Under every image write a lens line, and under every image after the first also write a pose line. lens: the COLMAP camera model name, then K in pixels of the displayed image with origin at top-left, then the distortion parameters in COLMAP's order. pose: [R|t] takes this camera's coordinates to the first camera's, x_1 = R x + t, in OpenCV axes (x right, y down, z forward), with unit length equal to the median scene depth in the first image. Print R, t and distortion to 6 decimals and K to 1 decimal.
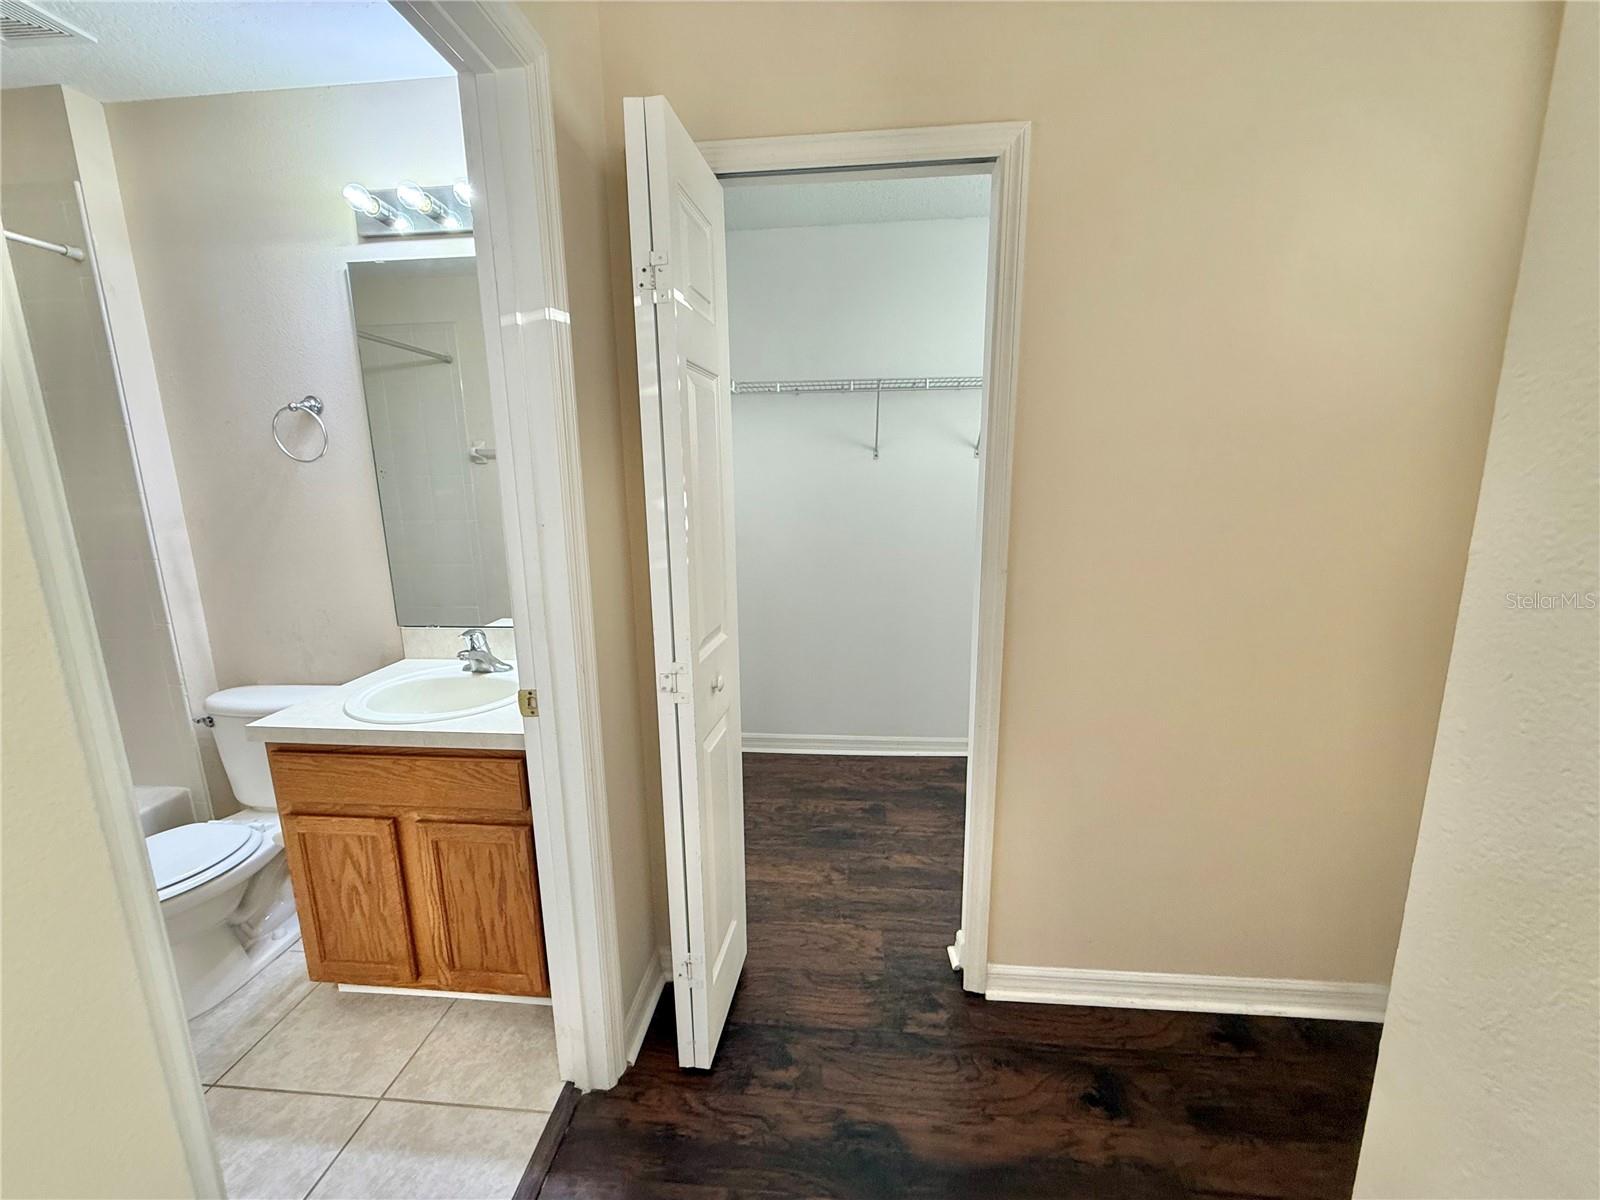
lens RADIAL K [[638.9, 0, 800.0], [0, 638.9, 600.0], [0, 0, 1]] dist [-0.020682, -0.000067]
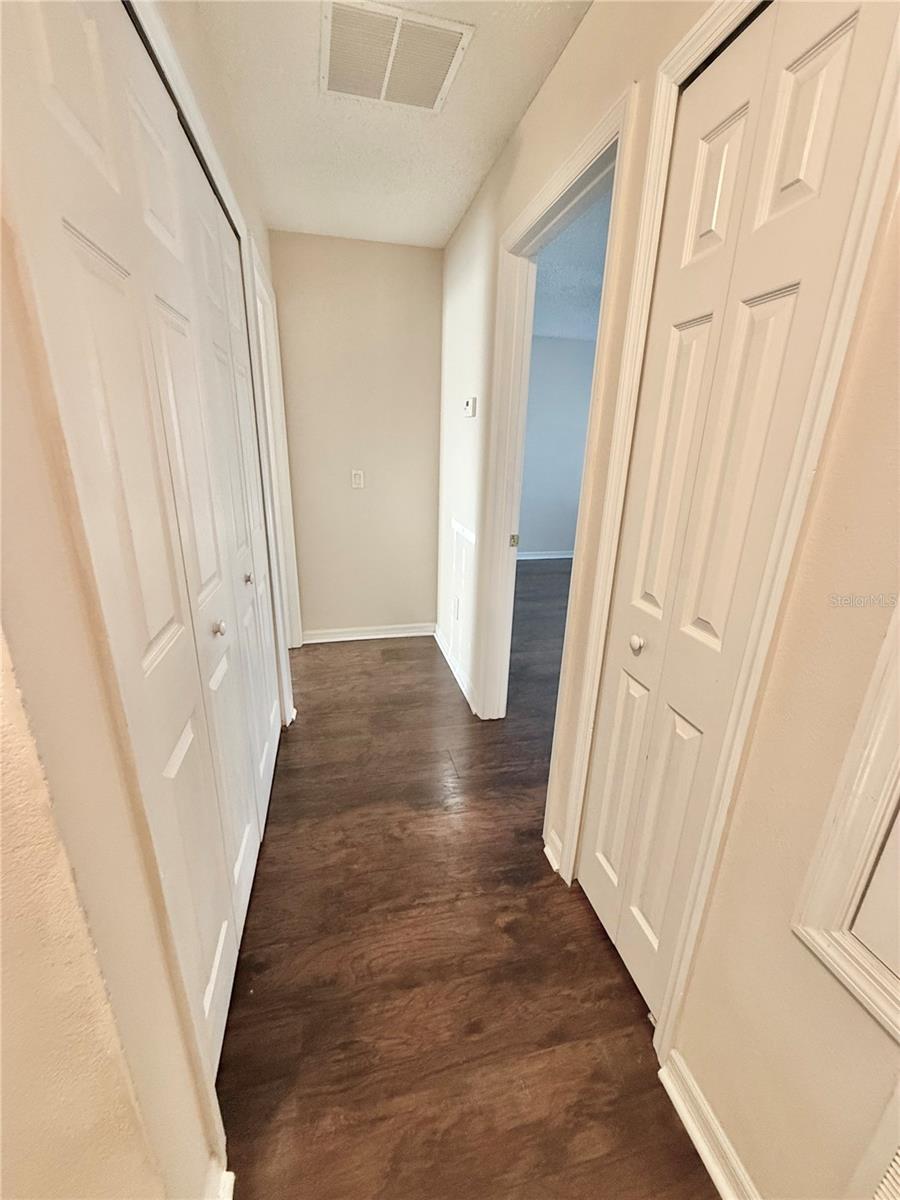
lens RADIAL K [[479.2, 0, 450.0], [0, 479.2, 600.0], [0, 0, 1]] dist [-0.020682, -0.000067]
pose [[-0.957494, 0.077210, -0.277927, 0.111325], [-0.072413, 0.868315, 0.490698, -0.102439], [0.279216, 0.489966, -0.825816, 0.531512]]
